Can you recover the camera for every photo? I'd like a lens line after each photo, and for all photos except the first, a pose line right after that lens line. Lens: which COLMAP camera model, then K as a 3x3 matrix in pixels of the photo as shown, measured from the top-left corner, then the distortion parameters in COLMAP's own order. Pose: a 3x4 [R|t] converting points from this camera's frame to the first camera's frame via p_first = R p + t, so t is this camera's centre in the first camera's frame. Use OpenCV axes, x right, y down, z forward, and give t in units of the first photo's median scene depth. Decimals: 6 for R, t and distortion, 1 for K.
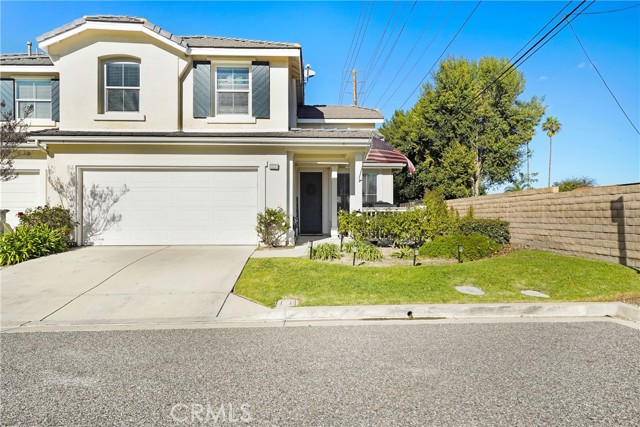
lens RADIAL K [[413.7, 0, 320.0], [0, 413.7, 213.5], [0, 0, 1]] dist [0.000522, -0.000032]
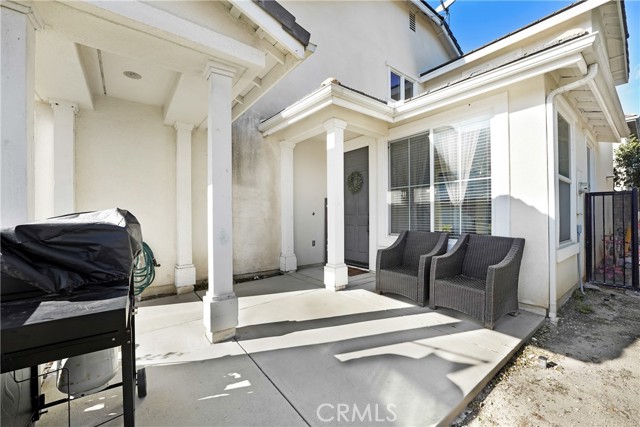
lens RADIAL K [[264.3, 0, 320.0], [0, 264.3, 213.5], [0, 0, 1]] dist [-0.037943, 0.007390]
pose [[0.576128, -0.002254, -0.817357, 0.311466], [0.009564, 0.999946, 0.003984, -0.025222], [0.817304, -0.010112, 0.576118, 1.031849]]
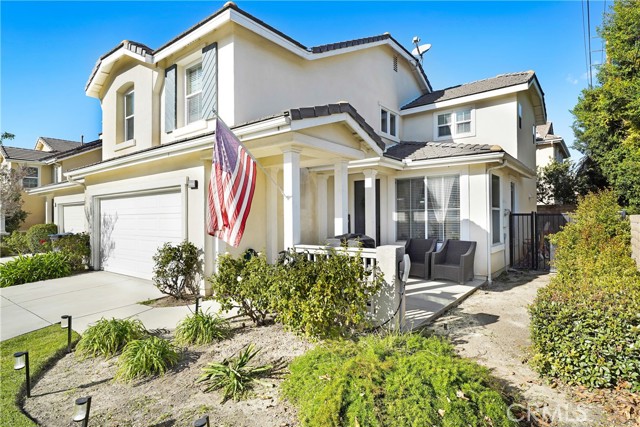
lens RADIAL K [[344.3, 0, 324.5], [0, 344.3, 214.9], [0, 0, 1]] dist [-0.000580, -0.000321]
pose [[0.759608, -0.010203, -0.650301, 0.426868], [0.014952, 0.999887, 0.001778, -0.054428], [0.650209, -0.011074, 0.759674, 0.656757]]
